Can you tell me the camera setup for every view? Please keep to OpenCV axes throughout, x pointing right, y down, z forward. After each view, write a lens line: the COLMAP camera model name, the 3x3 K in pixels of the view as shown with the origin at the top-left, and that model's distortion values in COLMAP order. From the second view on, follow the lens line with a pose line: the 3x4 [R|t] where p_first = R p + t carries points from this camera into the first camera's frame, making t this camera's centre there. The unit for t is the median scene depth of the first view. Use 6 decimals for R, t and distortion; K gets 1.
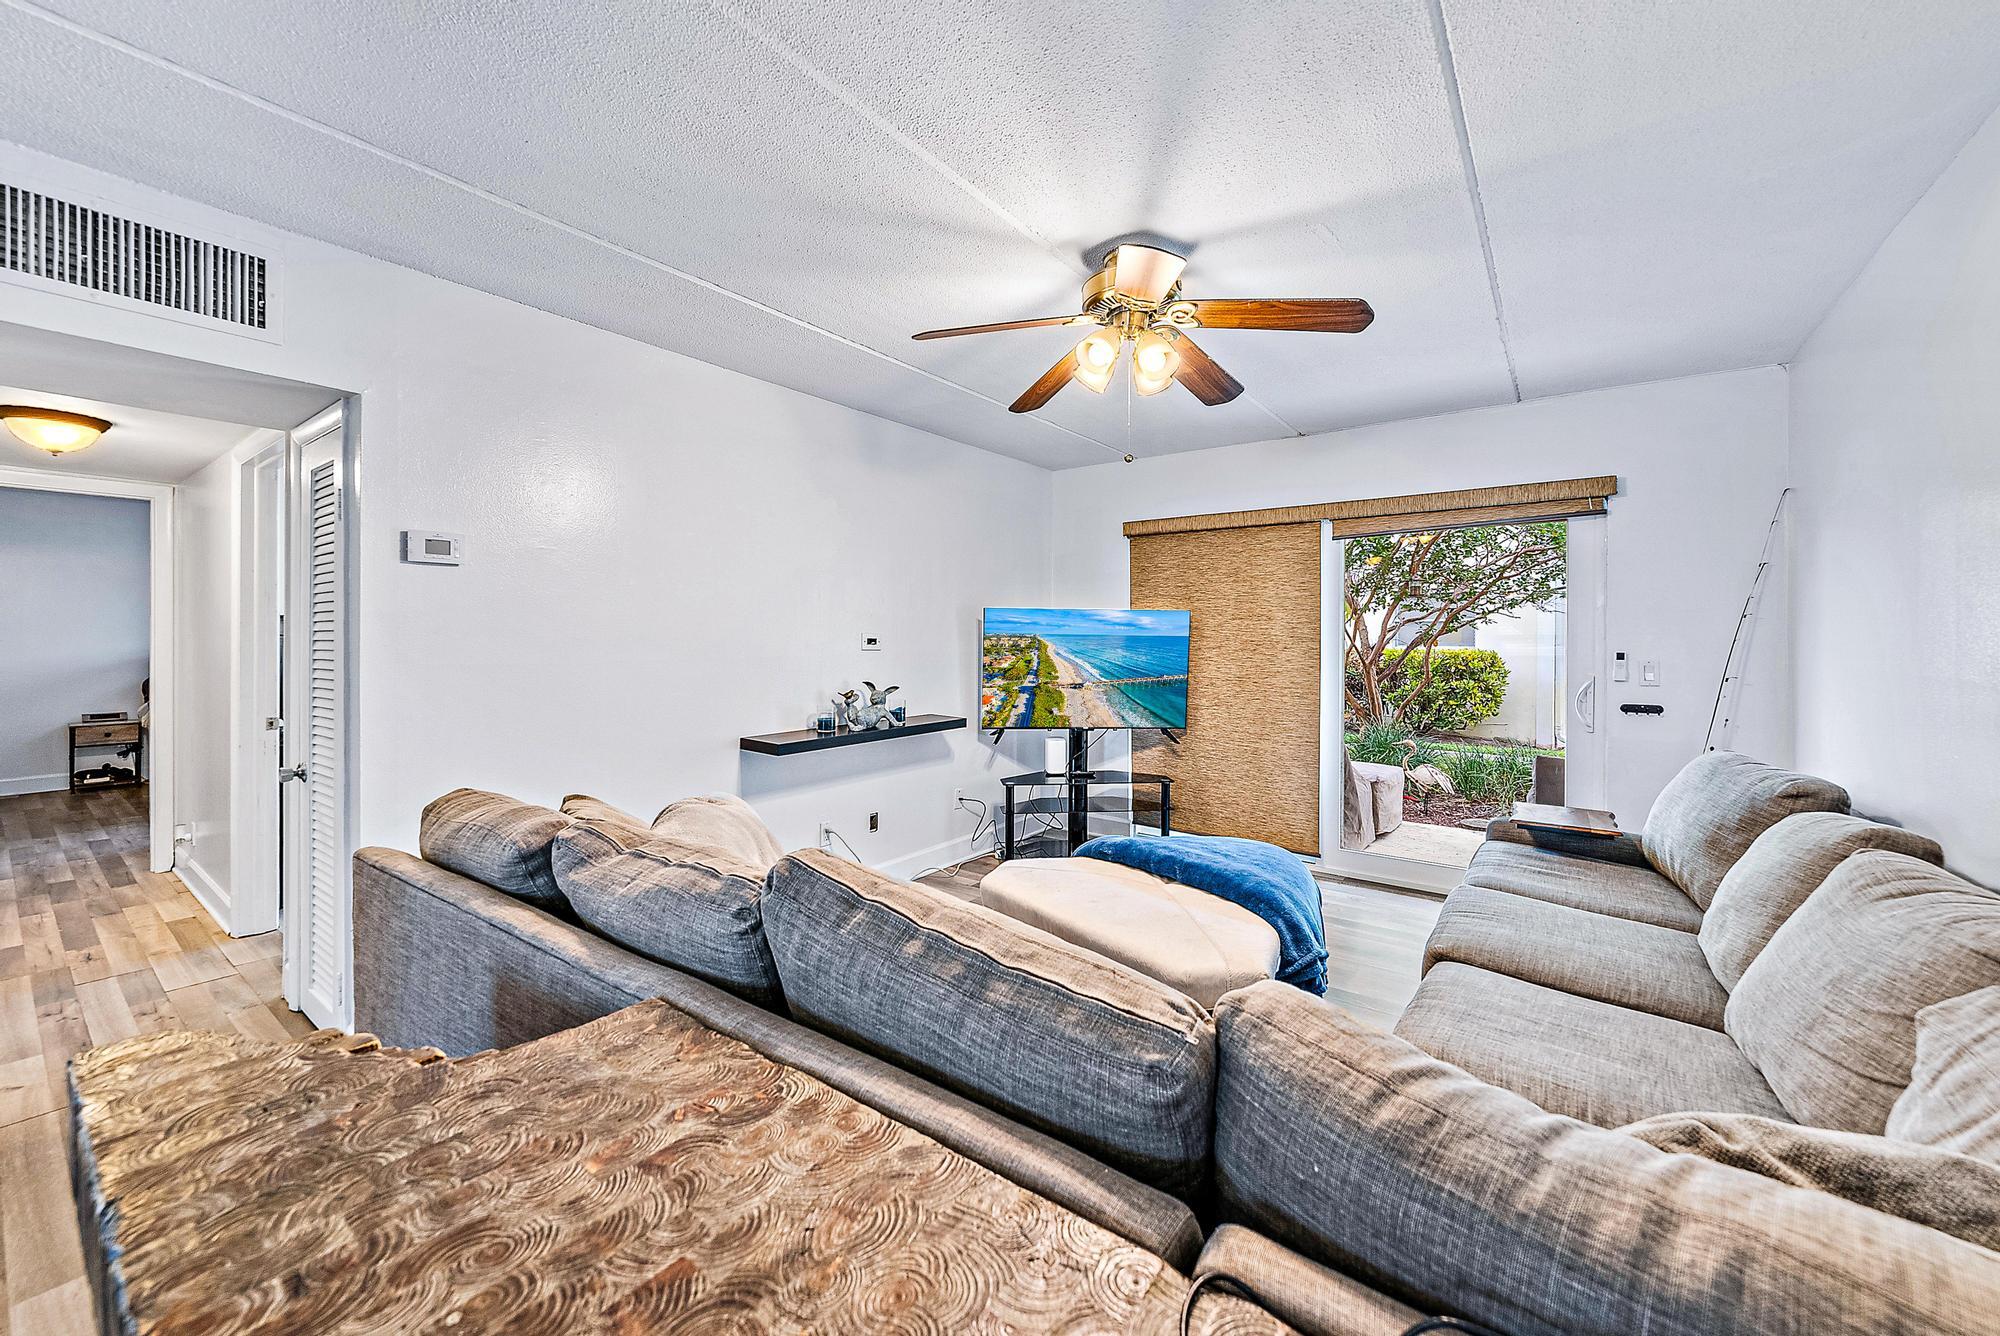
lens RADIAL K [[756.5, 0, 1007.0], [0, 756.5, 636.9], [0, 0, 1]] dist [-0.001210, -0.000062]
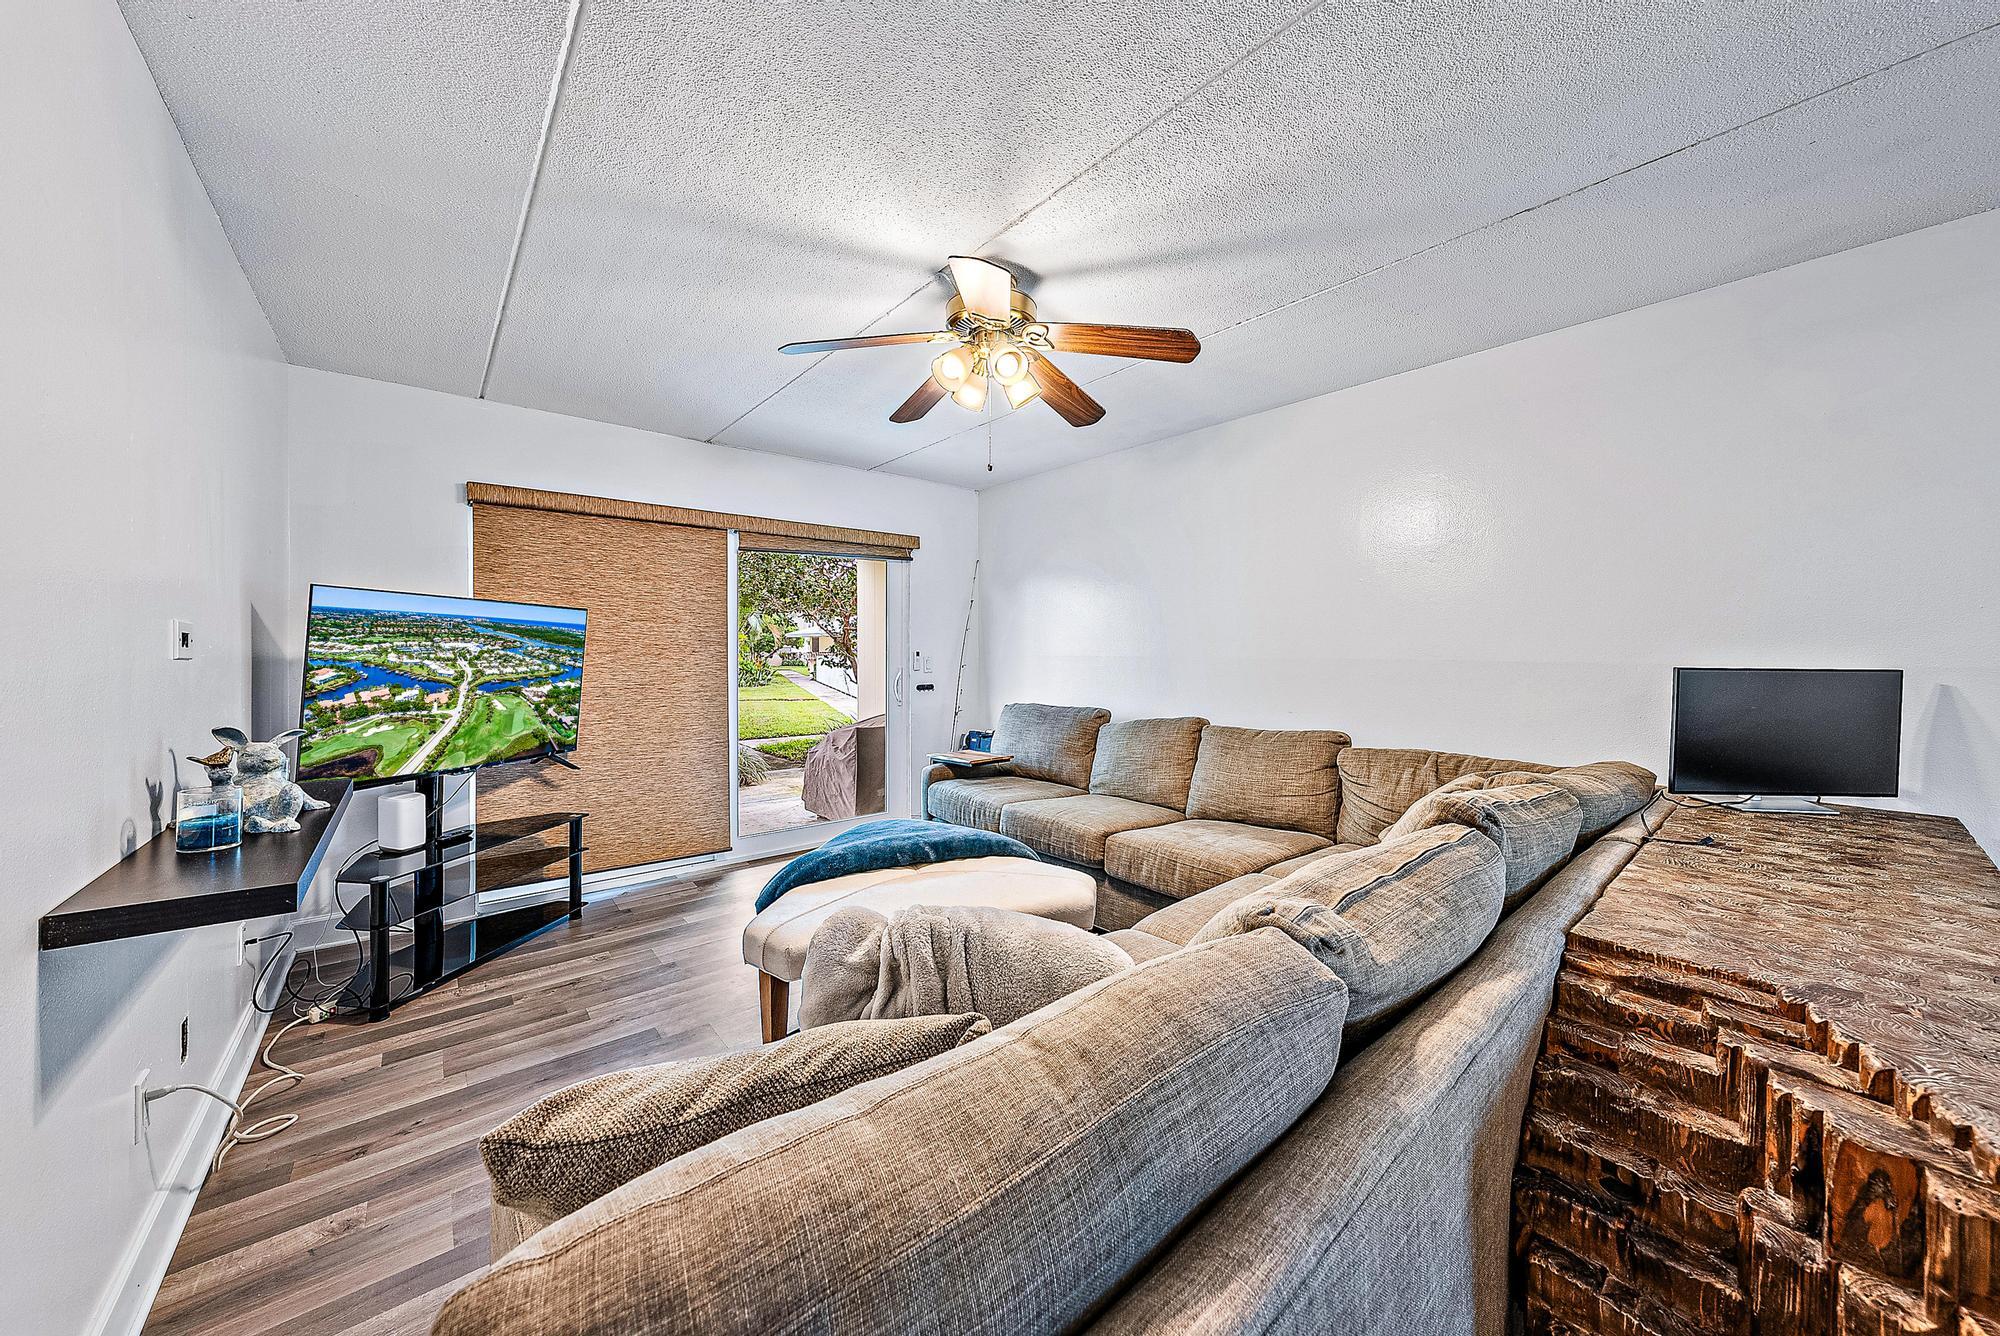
lens RADIAL K [[694.1, 0, 1005.0], [0, 694.1, 653.2], [0, 0, 1]] dist [-0.000415, -0.000091]
pose [[0.246590, -0.008476, 0.969083, -0.463848], [0.001630, 0.999964, 0.008331, 0.011019], [-0.969119, -0.000474, 0.246595, 0.428887]]
